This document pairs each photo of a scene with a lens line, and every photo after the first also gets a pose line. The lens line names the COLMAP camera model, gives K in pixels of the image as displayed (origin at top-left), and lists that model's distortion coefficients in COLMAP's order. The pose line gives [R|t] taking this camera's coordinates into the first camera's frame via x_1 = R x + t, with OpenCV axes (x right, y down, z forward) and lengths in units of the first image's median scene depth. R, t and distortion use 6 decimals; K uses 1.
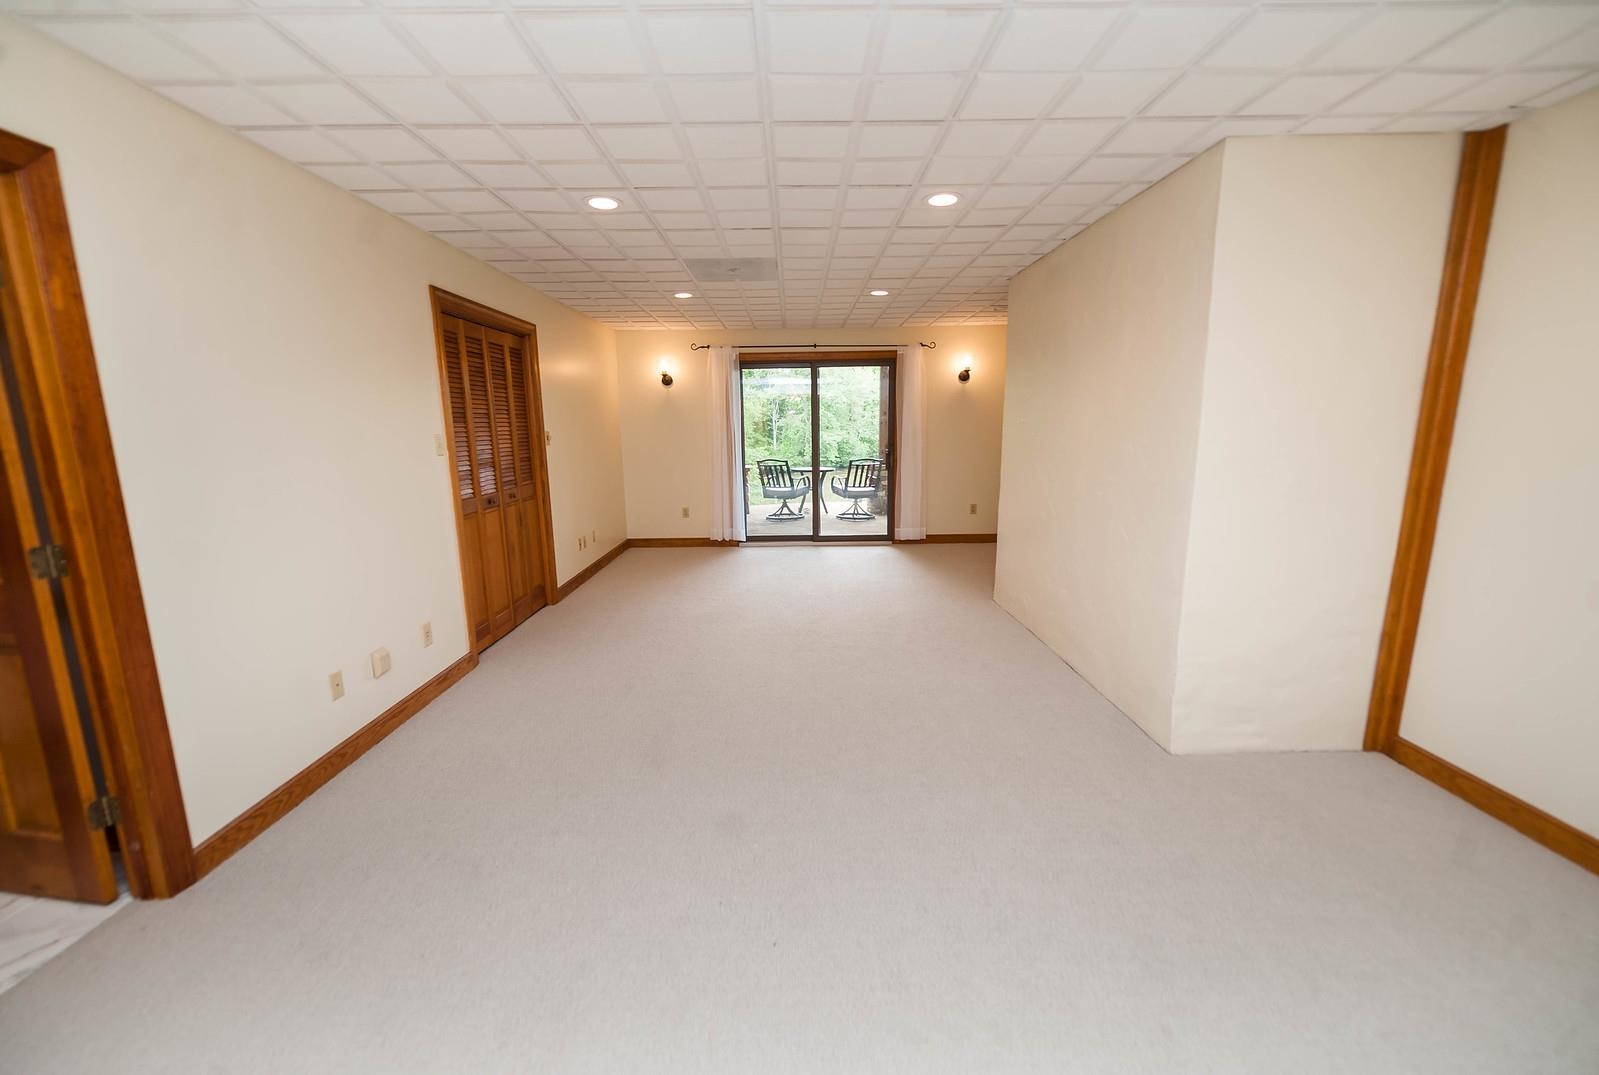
lens RADIAL K [[643.5, 0, 799.5], [0, 643.5, 537.5], [0, 0, 1]] dist [-0.000128, -0.000016]
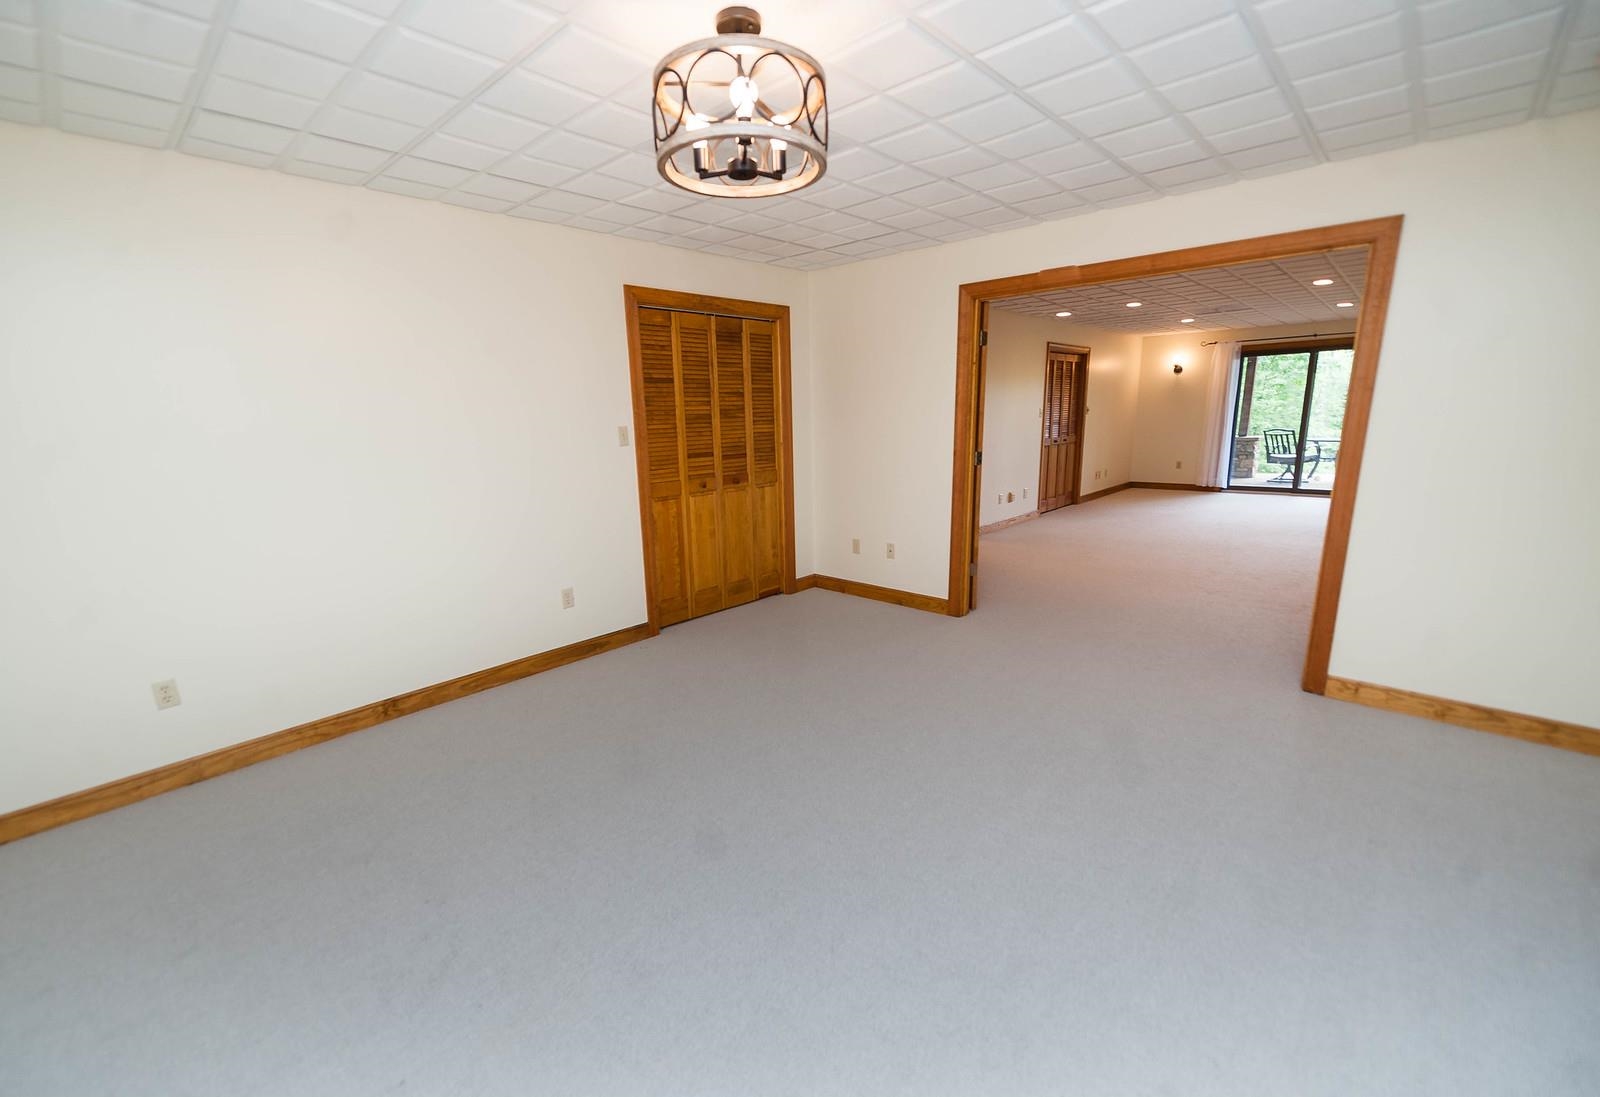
lens RADIAL K [[669.6, 0, 762.6], [0, 669.6, 560.7], [0, 0, 1]] dist [0.001264, 0.000043]
pose [[0.703045, 0.144211, -0.696369, 0.239298], [-0.103724, 0.989545, 0.100207, 0.119588], [0.703540, 0.001780, 0.710653, -0.690989]]
